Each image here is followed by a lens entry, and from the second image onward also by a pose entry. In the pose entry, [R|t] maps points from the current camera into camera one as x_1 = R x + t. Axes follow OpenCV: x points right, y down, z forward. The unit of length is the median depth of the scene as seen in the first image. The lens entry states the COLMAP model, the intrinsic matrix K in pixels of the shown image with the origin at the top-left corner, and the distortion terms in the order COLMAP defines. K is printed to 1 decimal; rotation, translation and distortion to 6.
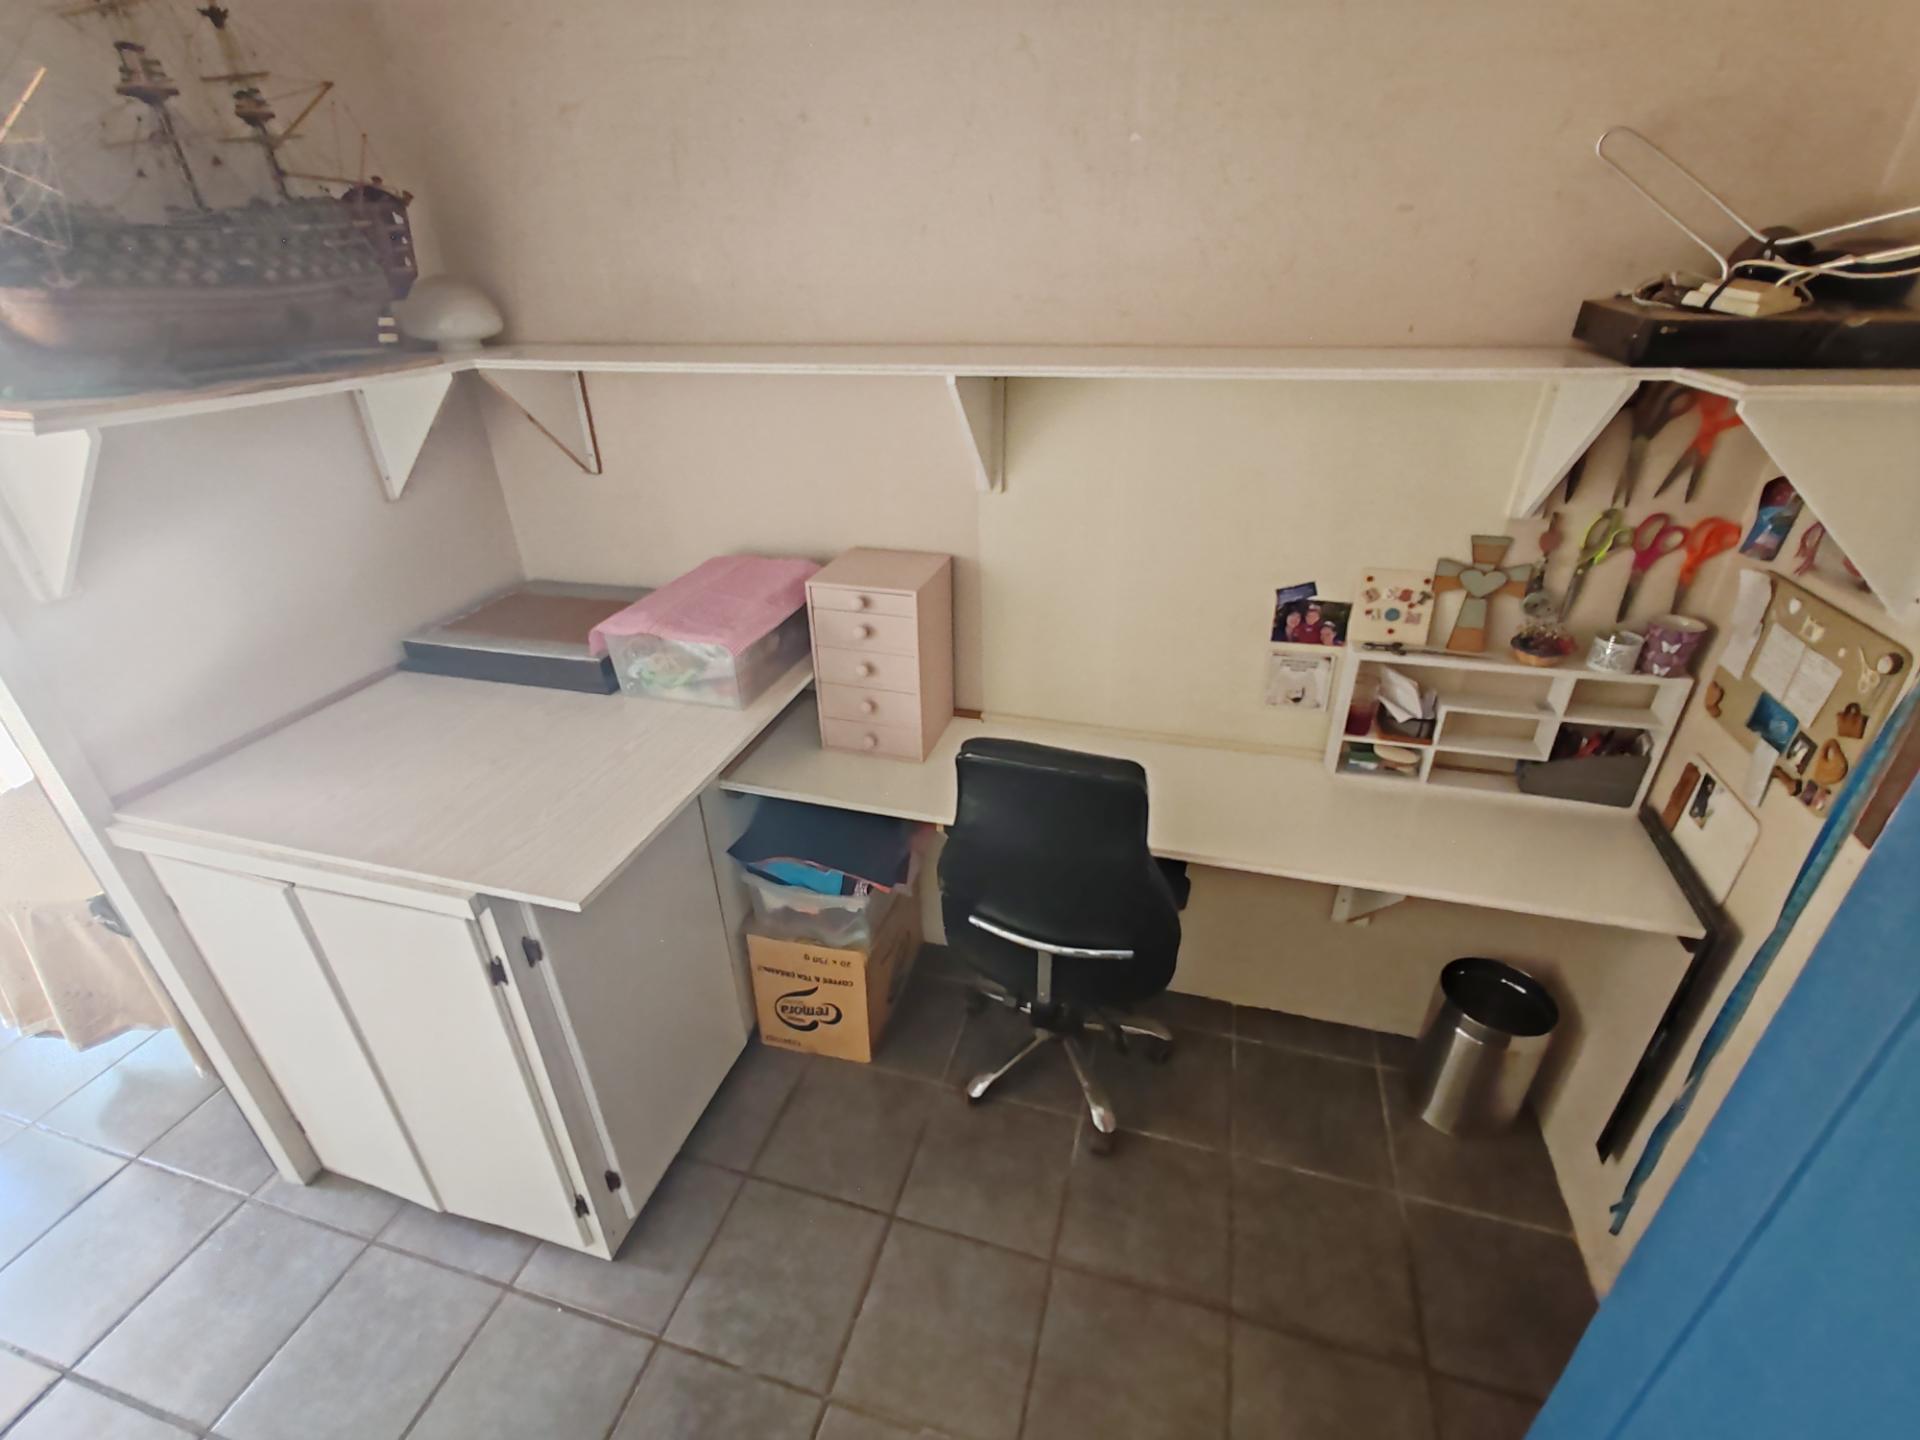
lens RADIAL K [[875.6, 0, 958.4], [0, 875.6, 725.3], [0, 0, 1]] dist [0.002238, 0.001469]
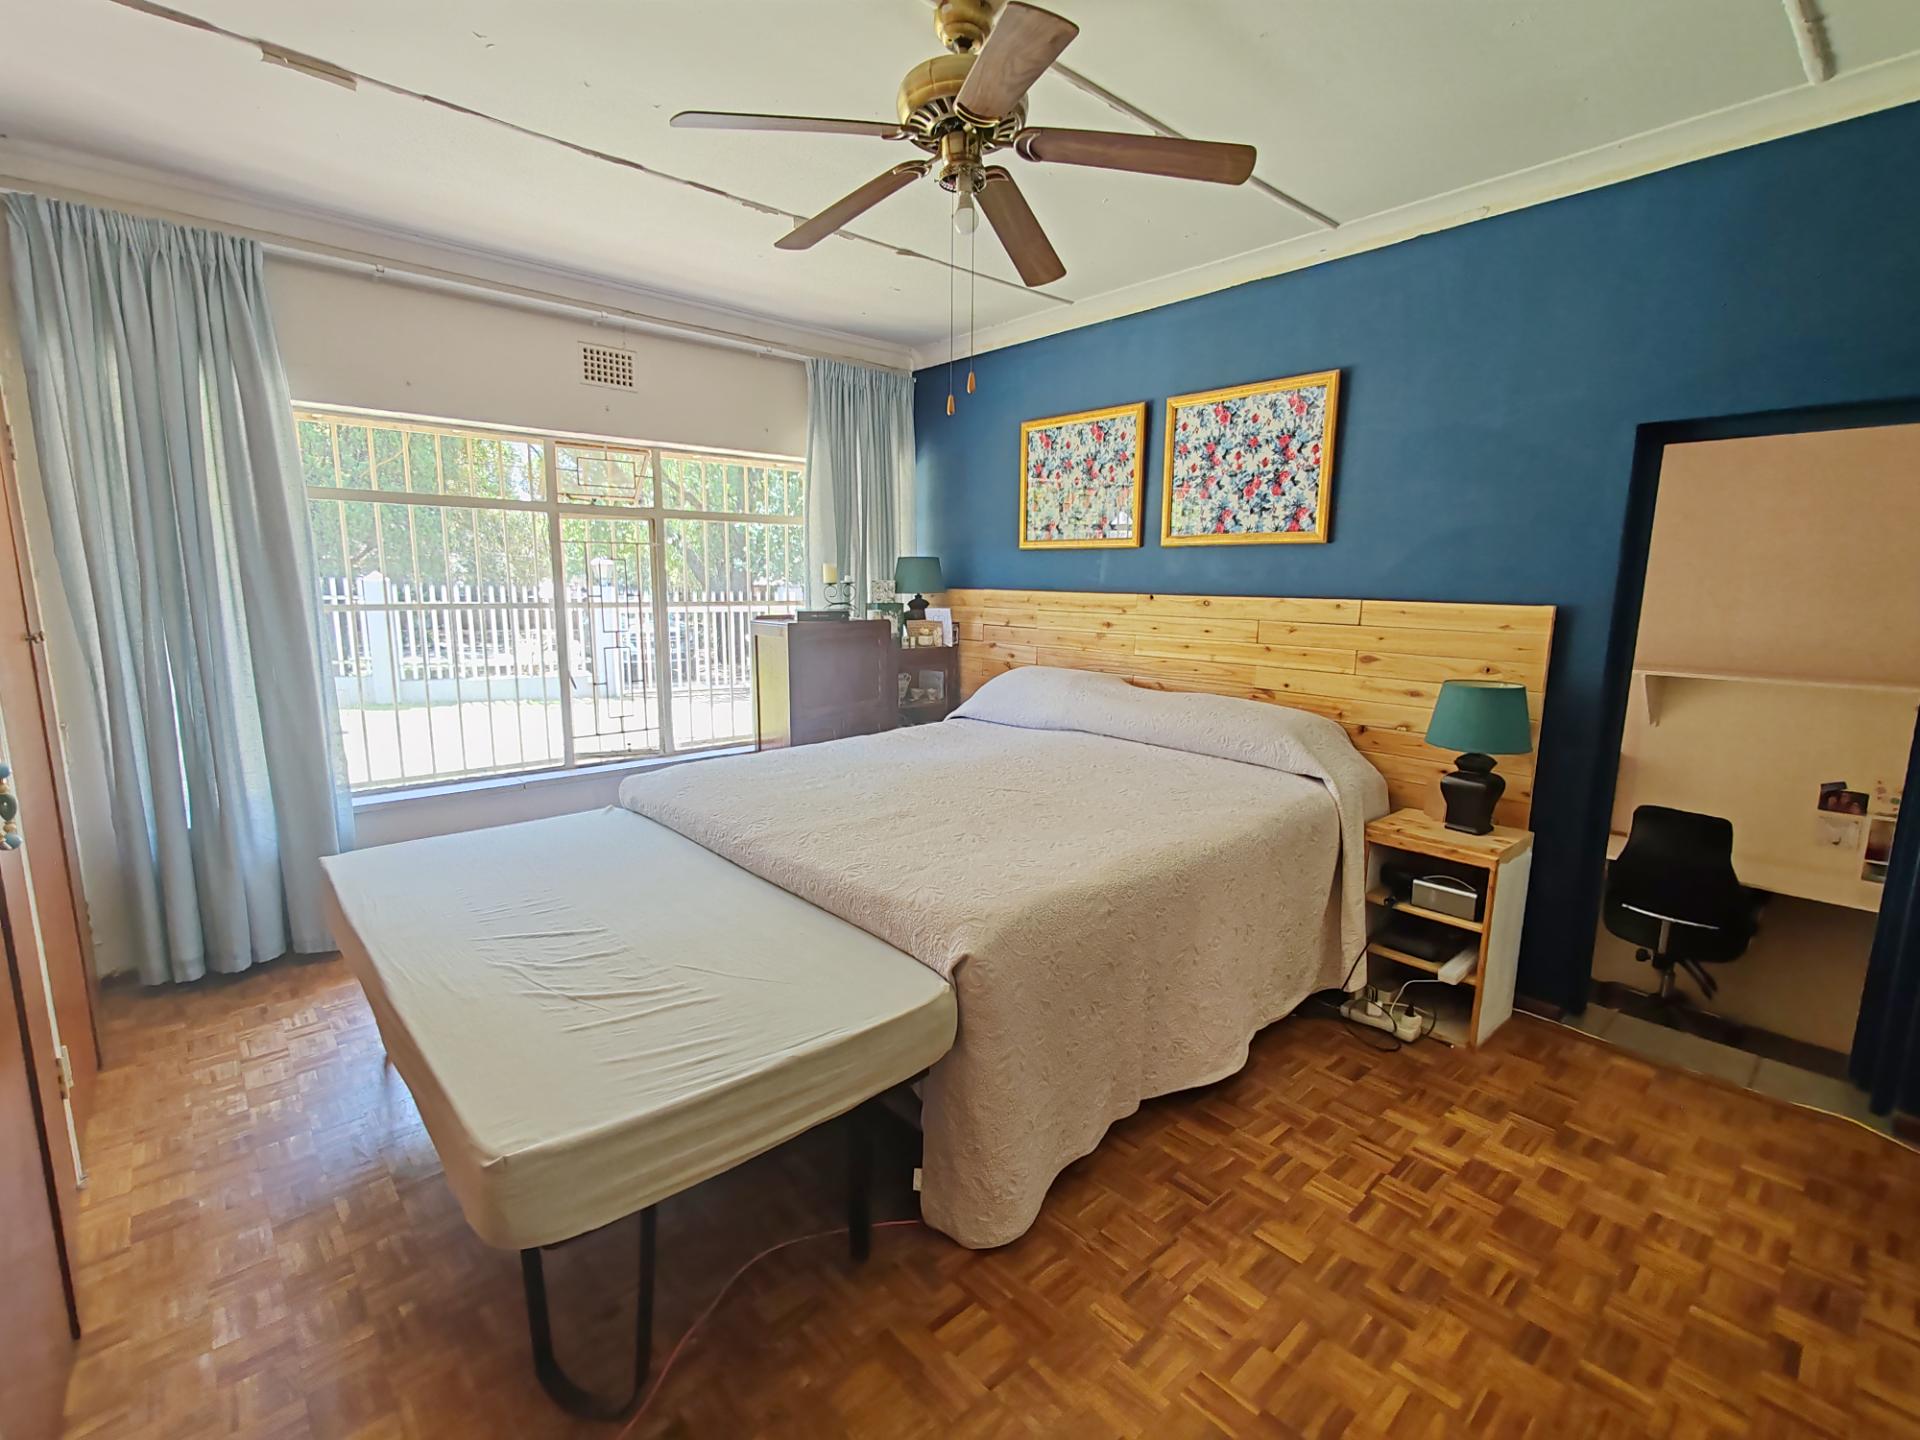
lens RADIAL K [[875.6, 0, 958.7], [0, 875.6, 724.8], [0, 0, 1]] dist [0.002238, 0.001469]
pose [[0.846728, 0.119047, -0.518535, -0.306461], [-0.273493, 0.933401, -0.232301, 0.759545], [0.456347, 0.338512, 0.822896, -1.701899]]
